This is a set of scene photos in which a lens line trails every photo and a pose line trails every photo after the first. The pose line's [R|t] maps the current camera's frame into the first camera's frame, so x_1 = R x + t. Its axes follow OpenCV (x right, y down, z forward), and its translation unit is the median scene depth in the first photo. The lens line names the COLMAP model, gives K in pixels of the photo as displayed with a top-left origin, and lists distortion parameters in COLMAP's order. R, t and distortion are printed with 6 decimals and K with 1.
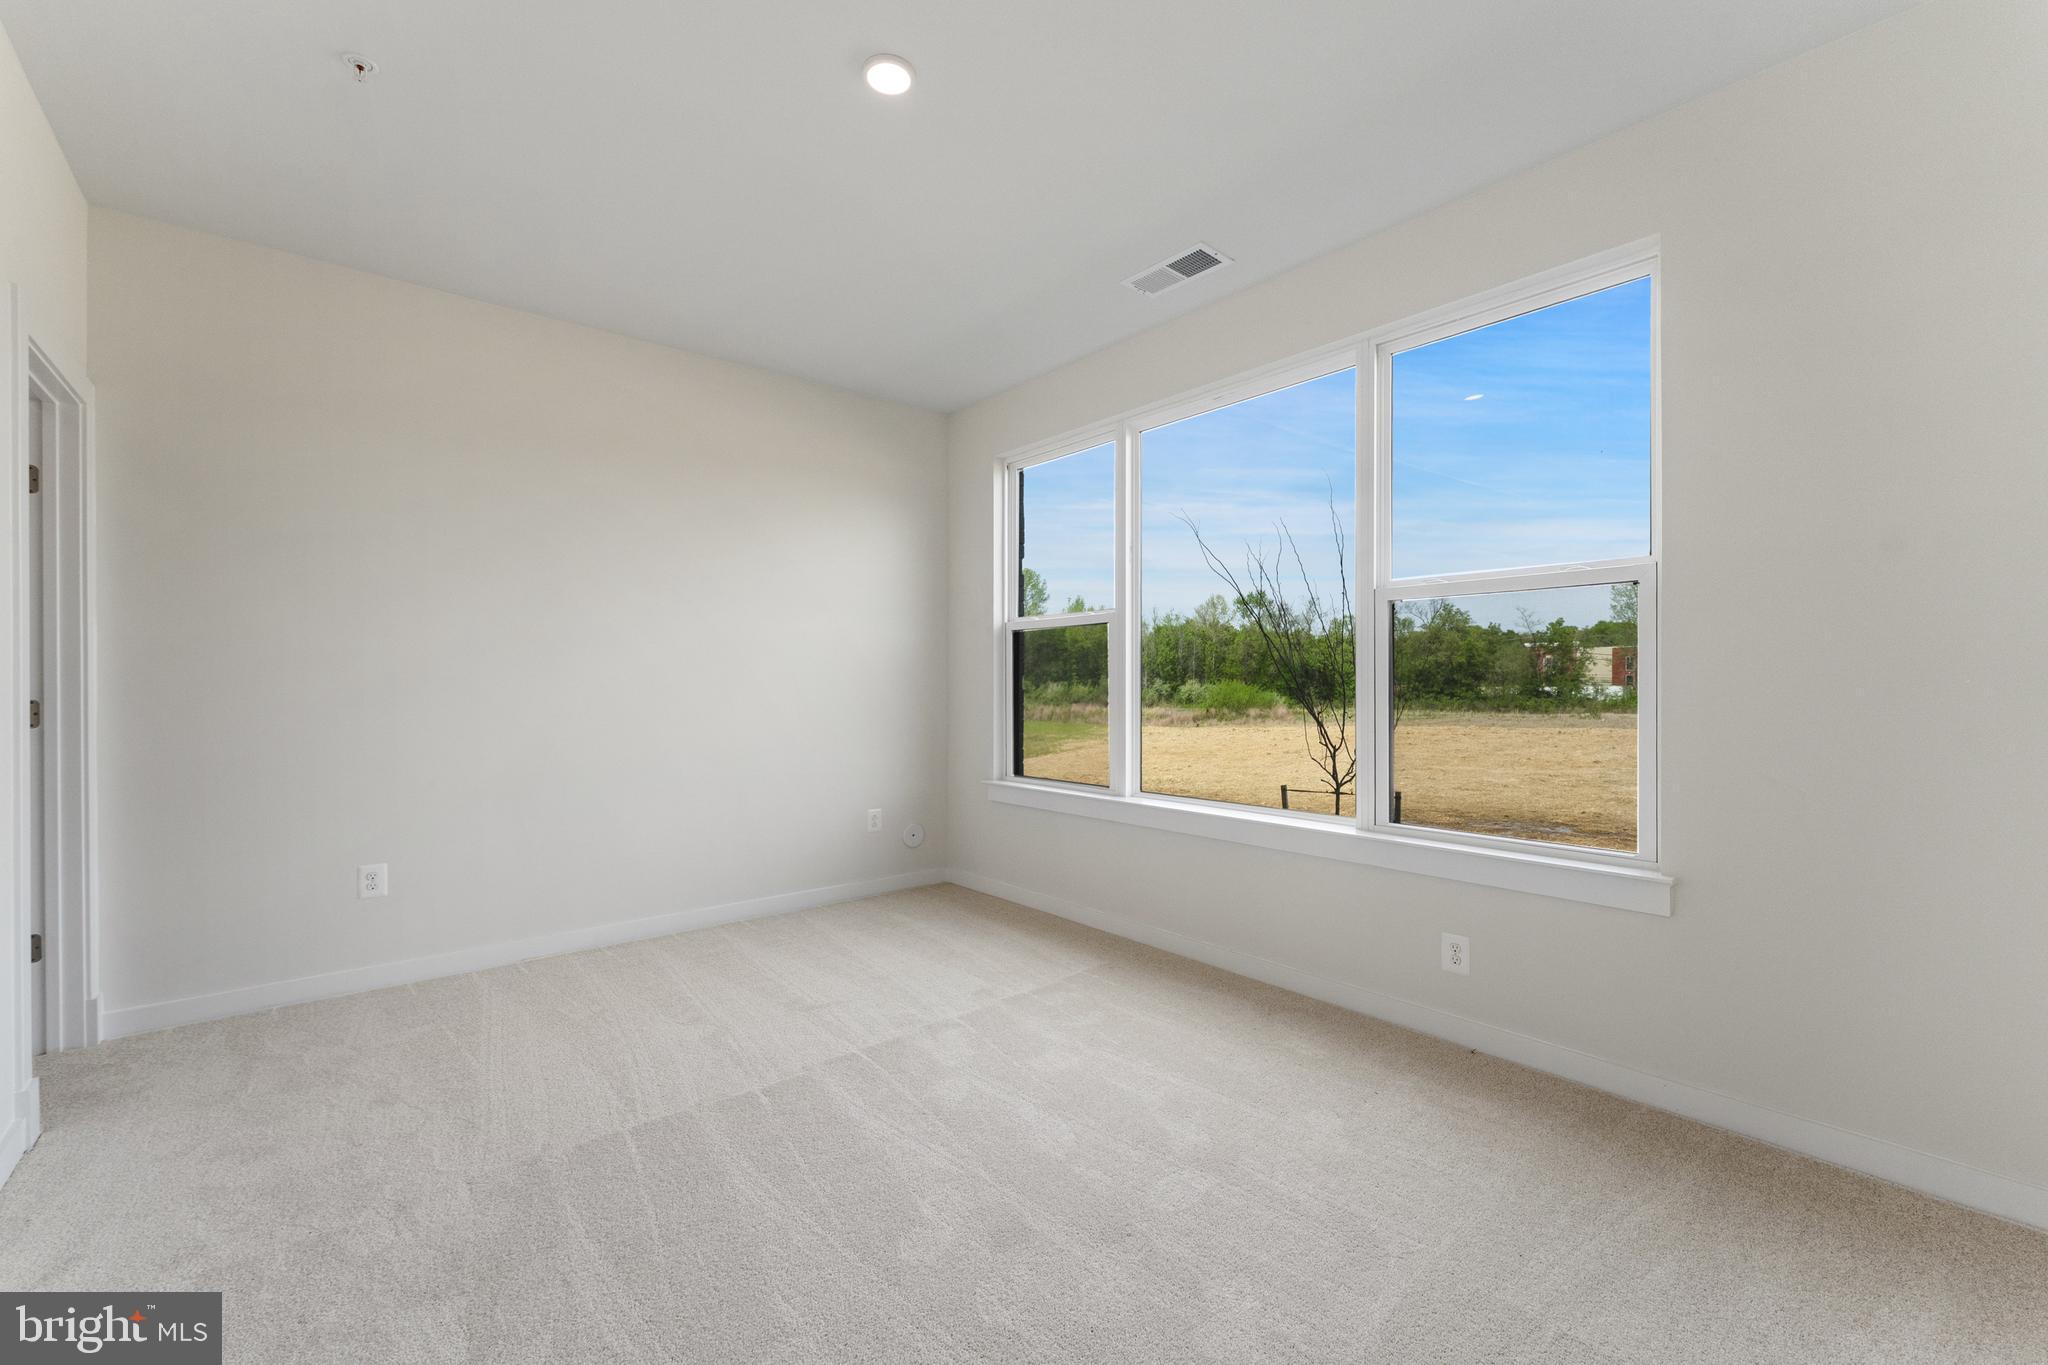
lens RADIAL K [[840.8, 0, 1009.9], [0, 840.8, 682.7], [0, 0, 1]] dist [-0.001603, -0.000099]
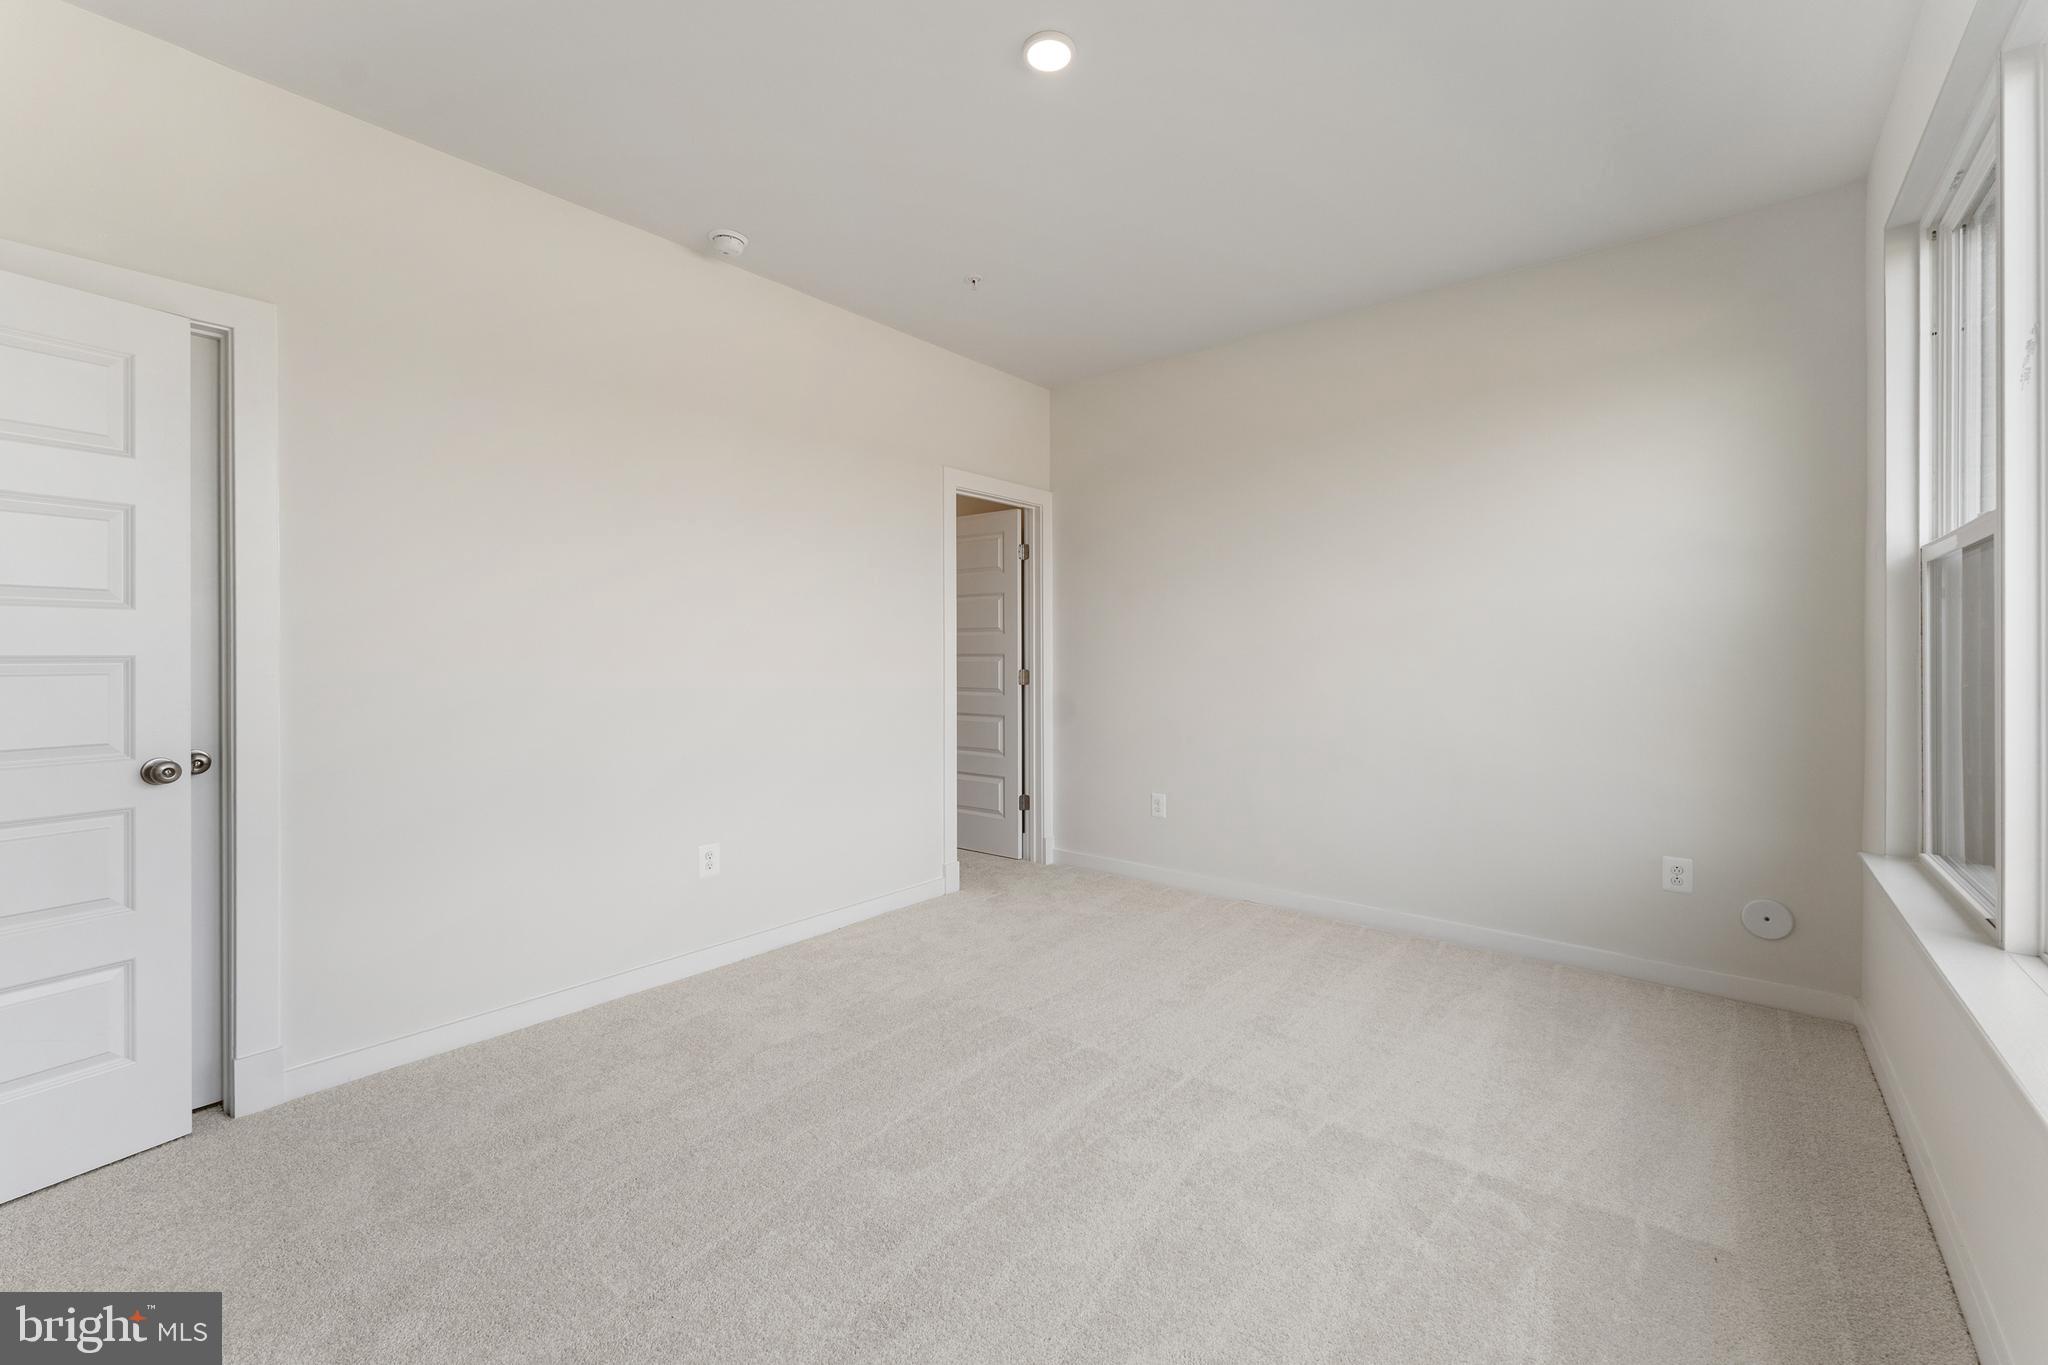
lens RADIAL K [[840.8, 0, 1038.1], [0, 840.8, 670.0], [0, 0, 1]] dist [-0.001603, -0.000099]
pose [[0.188811, 0.019546, -0.981819, 0.491993], [-0.001527, 0.999807, 0.019610, -0.008947], [0.982012, -0.002203, 0.188805, 0.501875]]
